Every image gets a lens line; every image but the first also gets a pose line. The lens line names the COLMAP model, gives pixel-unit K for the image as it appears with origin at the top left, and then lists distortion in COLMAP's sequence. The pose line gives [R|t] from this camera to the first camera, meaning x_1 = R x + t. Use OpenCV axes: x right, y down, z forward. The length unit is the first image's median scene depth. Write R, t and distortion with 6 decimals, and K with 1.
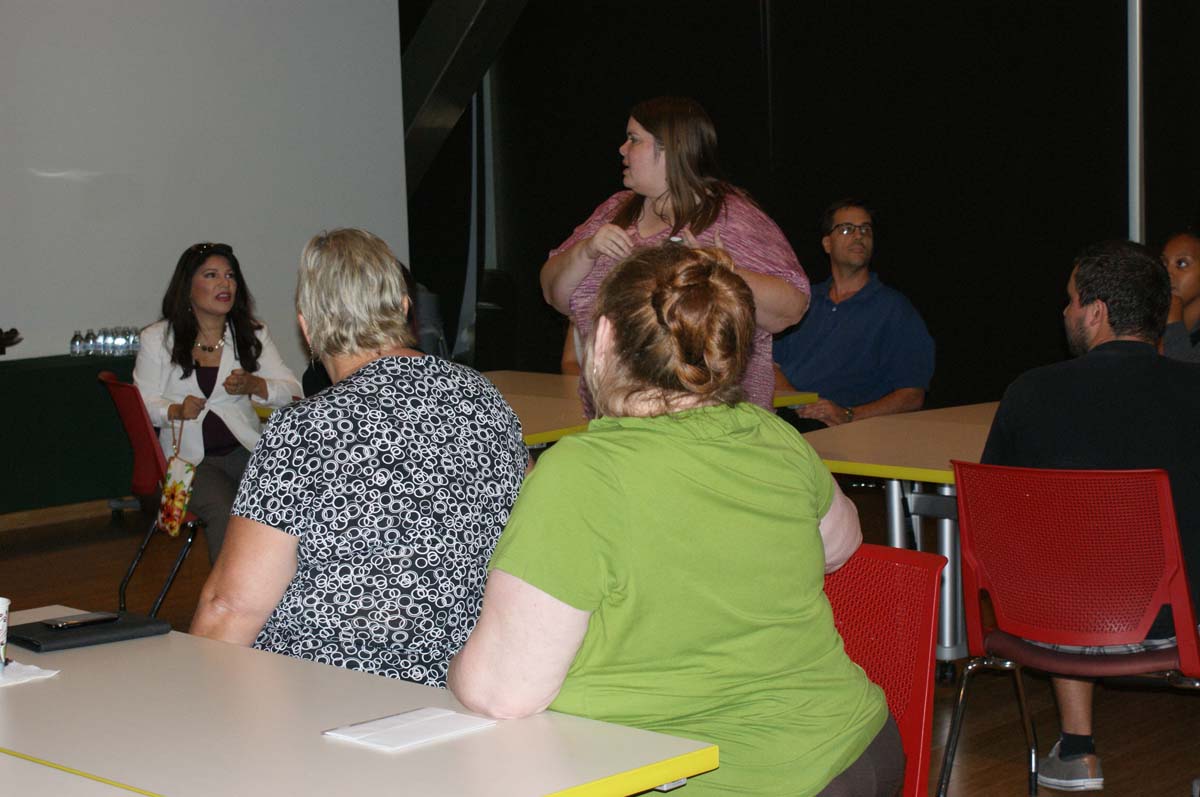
lens RADIAL K [[2043.6, 0, 600.0], [0, 2043.6, 398.5], [0, 0, 1]] dist [-0.013998, -0.125147]
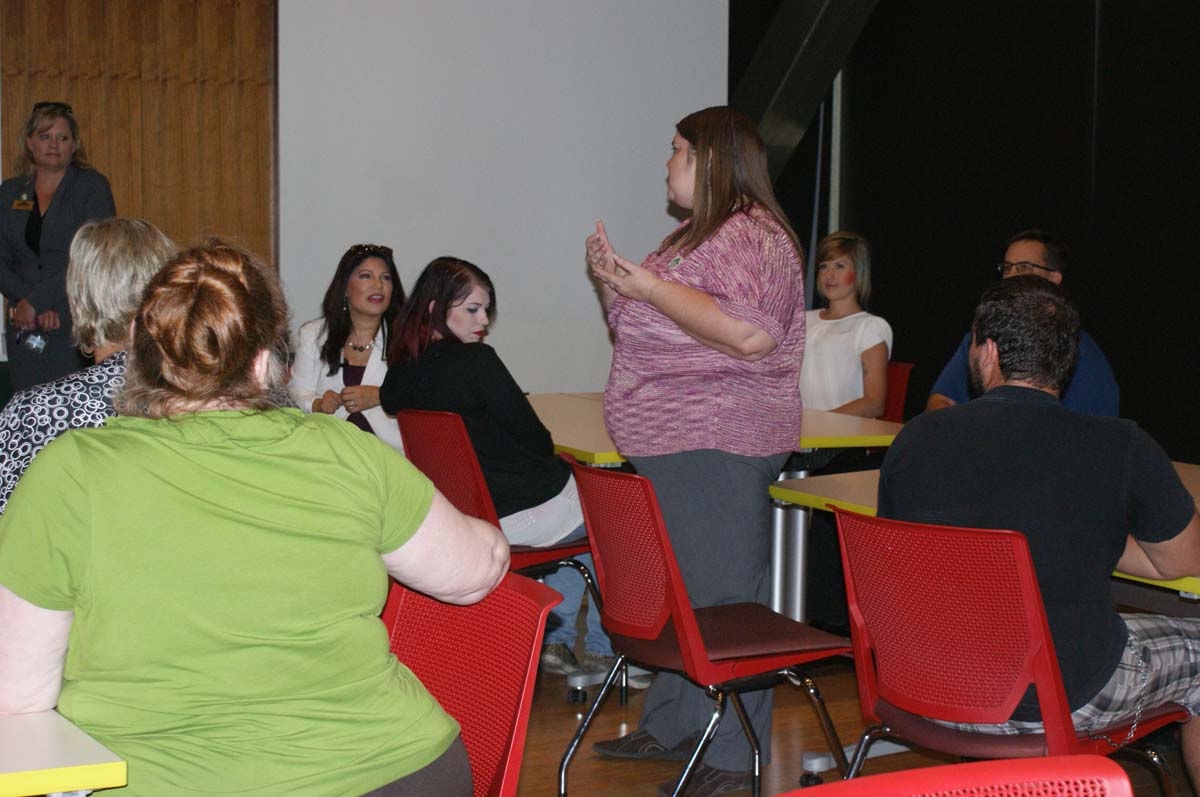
lens RADIAL K [[2043.6, 0, 600.0], [0, 2043.6, 398.5], [0, 0, 1]] dist [-0.013998, -0.125147]
pose [[0.960698, 0.066046, -0.269622, 0.328277], [-0.069462, 0.997580, -0.003135, -0.007489], [0.268763, 0.021740, 0.962961, 0.087758]]
